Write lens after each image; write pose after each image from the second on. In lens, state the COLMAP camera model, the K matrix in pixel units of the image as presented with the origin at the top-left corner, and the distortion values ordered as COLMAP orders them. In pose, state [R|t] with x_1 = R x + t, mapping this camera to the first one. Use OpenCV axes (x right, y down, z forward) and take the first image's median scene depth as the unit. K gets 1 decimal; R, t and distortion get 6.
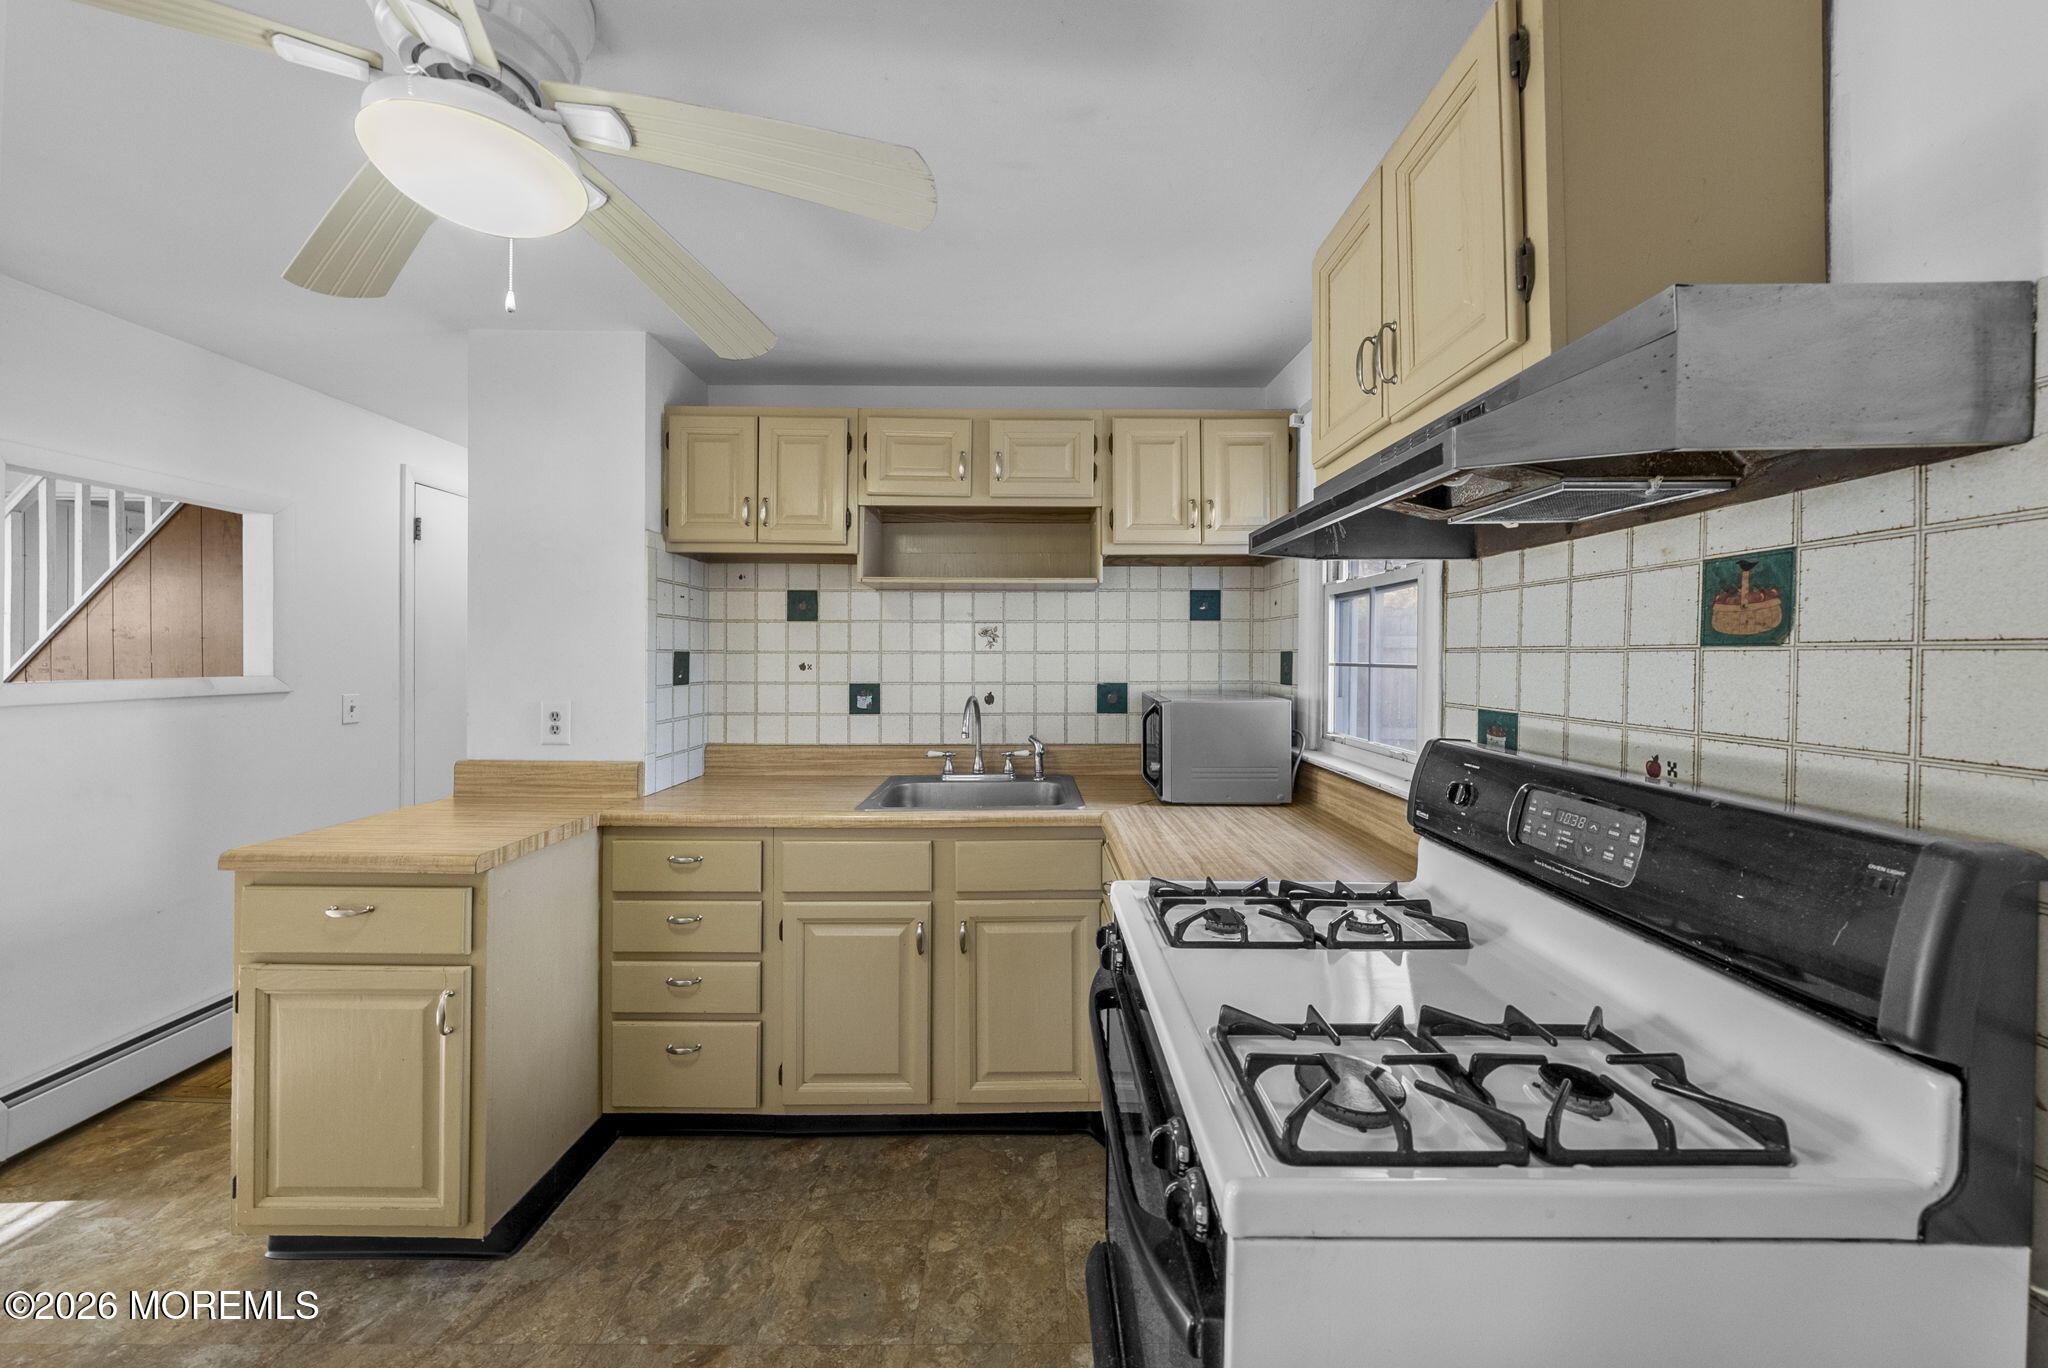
lens RADIAL K [[725.6, 0, 1024.0], [0, 725.6, 684.0], [0, 0, 1]] dist [-0.000188, -0.000162]
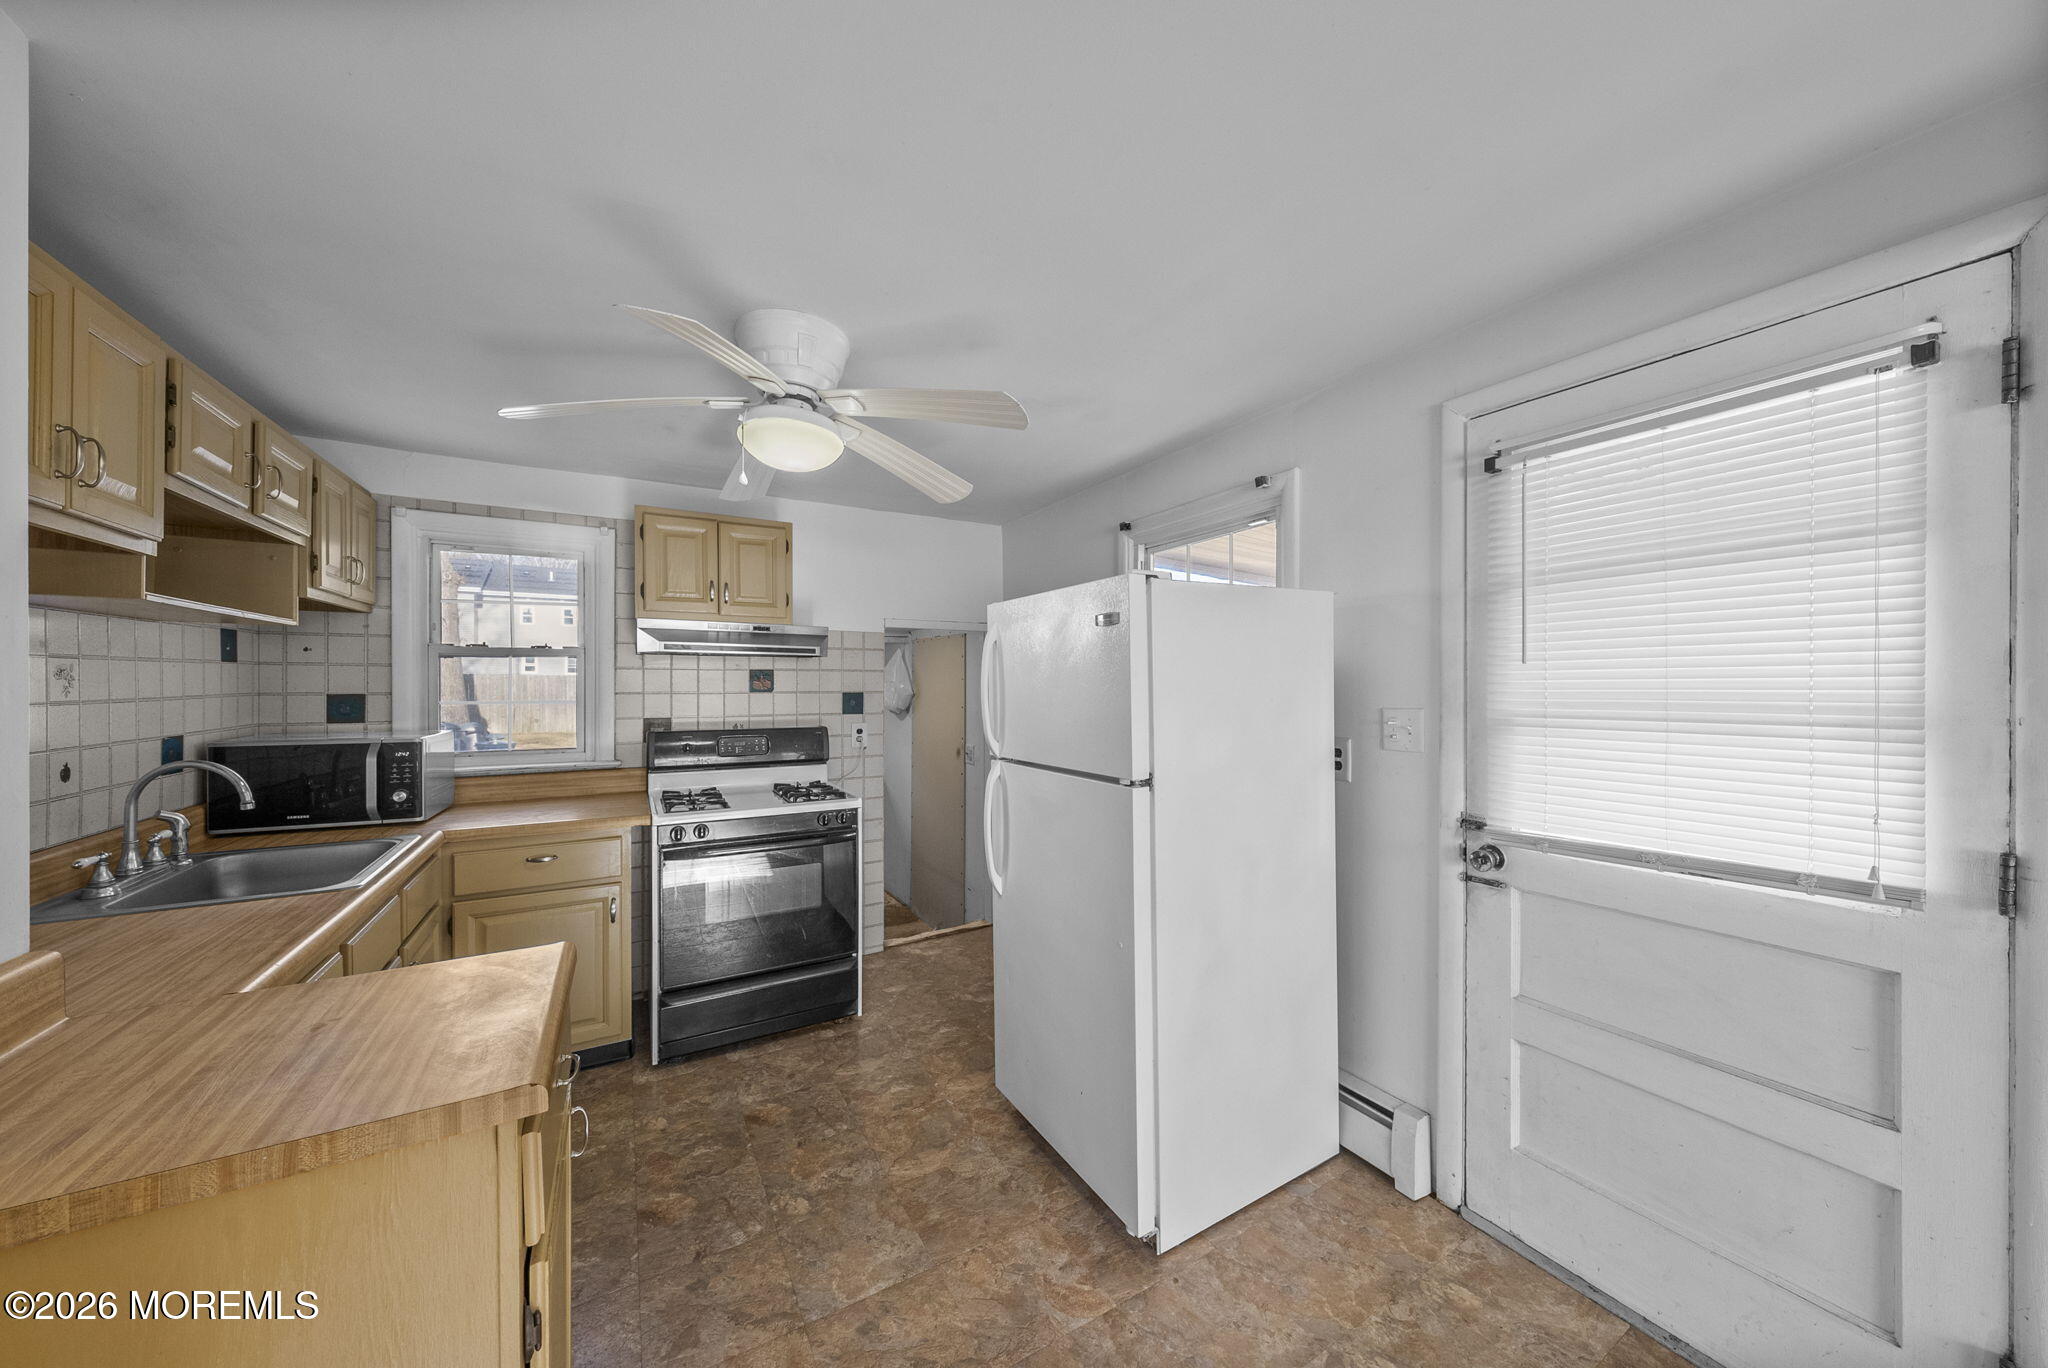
lens RADIAL K [[691.0, 0, 1028.8], [0, 691.0, 668.9], [0, 0, 1]] dist [0.008083, -0.000290]
pose [[-0.502838, 0.005956, 0.864360, -1.177862], [0.022128, 0.999737, 0.005985, -0.066915], [-0.864098, 0.022136, -0.502837, 0.641450]]
